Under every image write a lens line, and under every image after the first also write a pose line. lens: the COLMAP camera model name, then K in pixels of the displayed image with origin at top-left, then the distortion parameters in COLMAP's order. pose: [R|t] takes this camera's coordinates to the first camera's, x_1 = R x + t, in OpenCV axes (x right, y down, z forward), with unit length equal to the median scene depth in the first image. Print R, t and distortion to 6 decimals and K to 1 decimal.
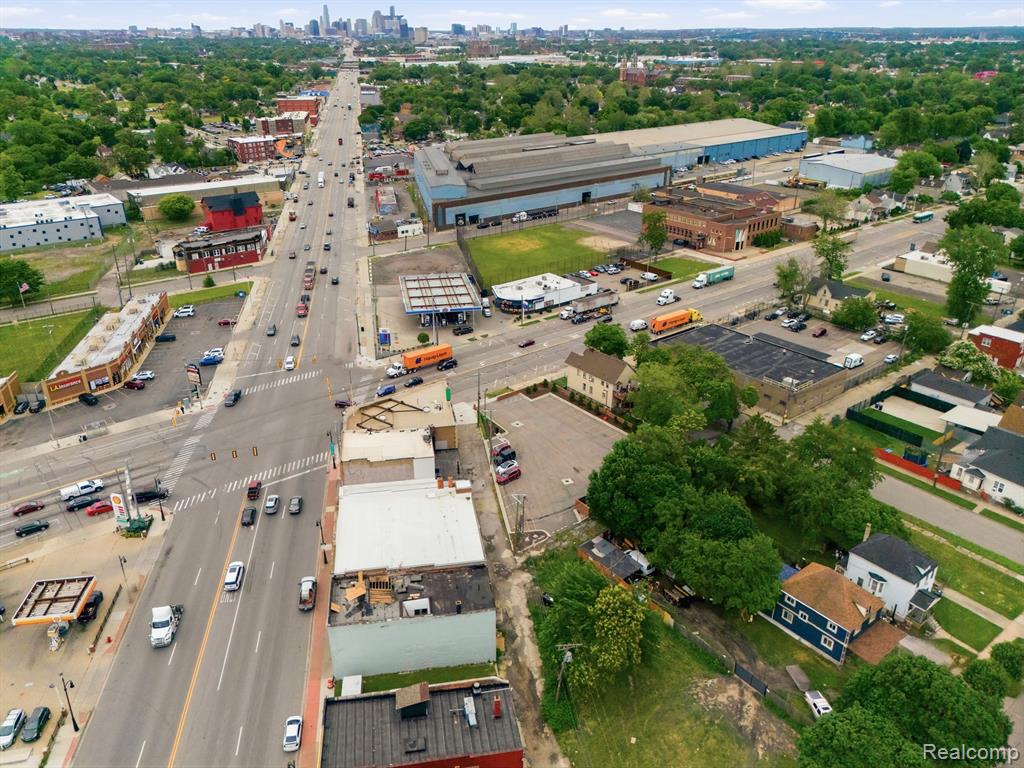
lens RADIAL K [[750.5, 0, 511.4], [0, 750.5, 389.2], [0, 0, 1]] dist [0.081647, -0.081926]
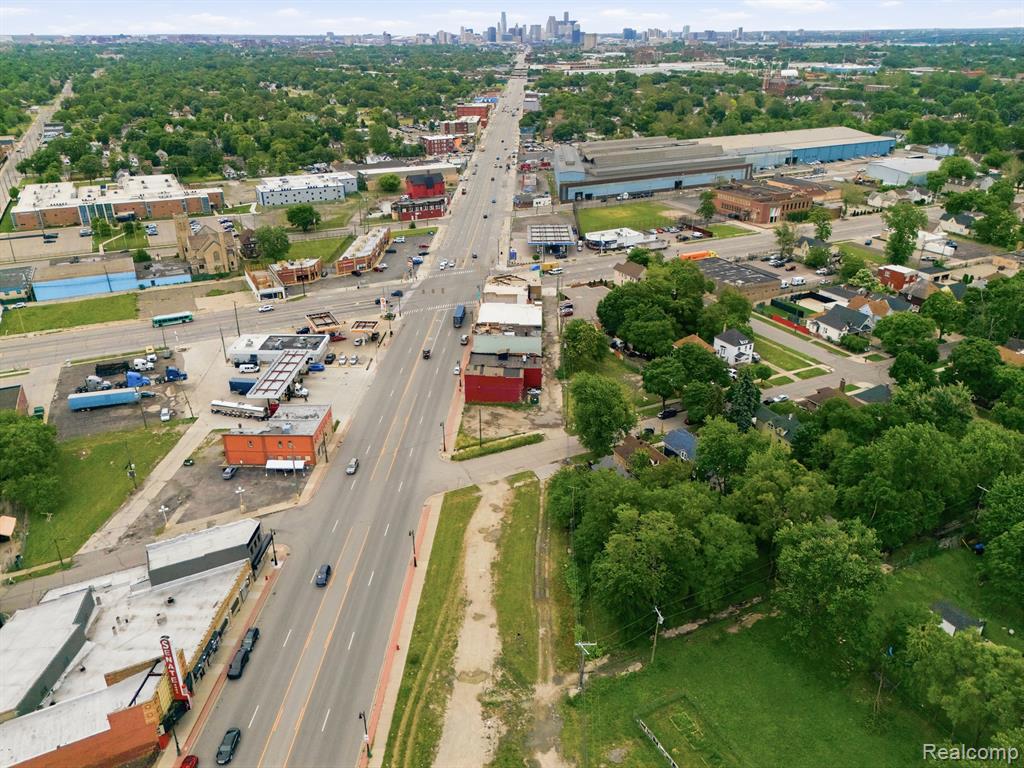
lens RADIAL K [[750.5, 0, 511.4], [0, 750.5, 389.2], [0, 0, 1]] dist [0.081647, -0.081926]
pose [[0.978804, 0.083973, -0.186792, 0.100726], [-0.084430, 0.996414, 0.005523, 0.133513], [0.186586, 0.010364, 0.982384, -0.394916]]
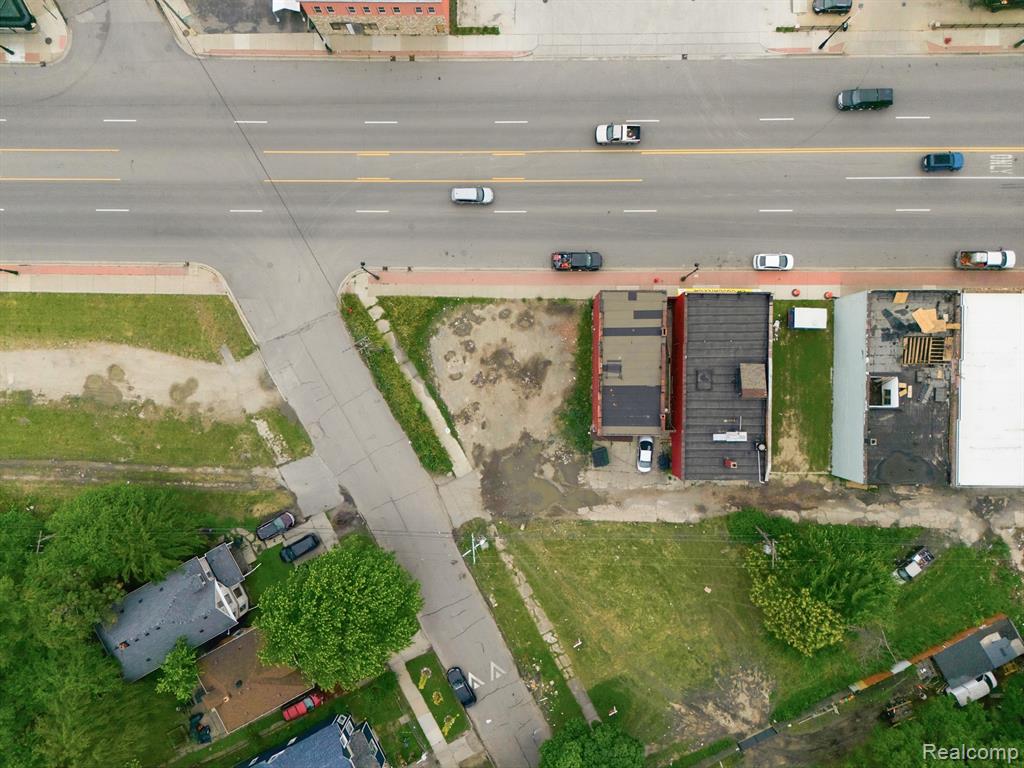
lens RADIAL K [[750.5, 0, 511.4], [0, 750.5, 389.2], [0, 0, 1]] dist [0.081647, -0.081926]
pose [[-0.172563, 0.984930, 0.011625, -0.019879], [-0.406015, -0.081878, 0.910191, -0.092805], [0.897426, 0.152345, 0.414025, 0.081853]]
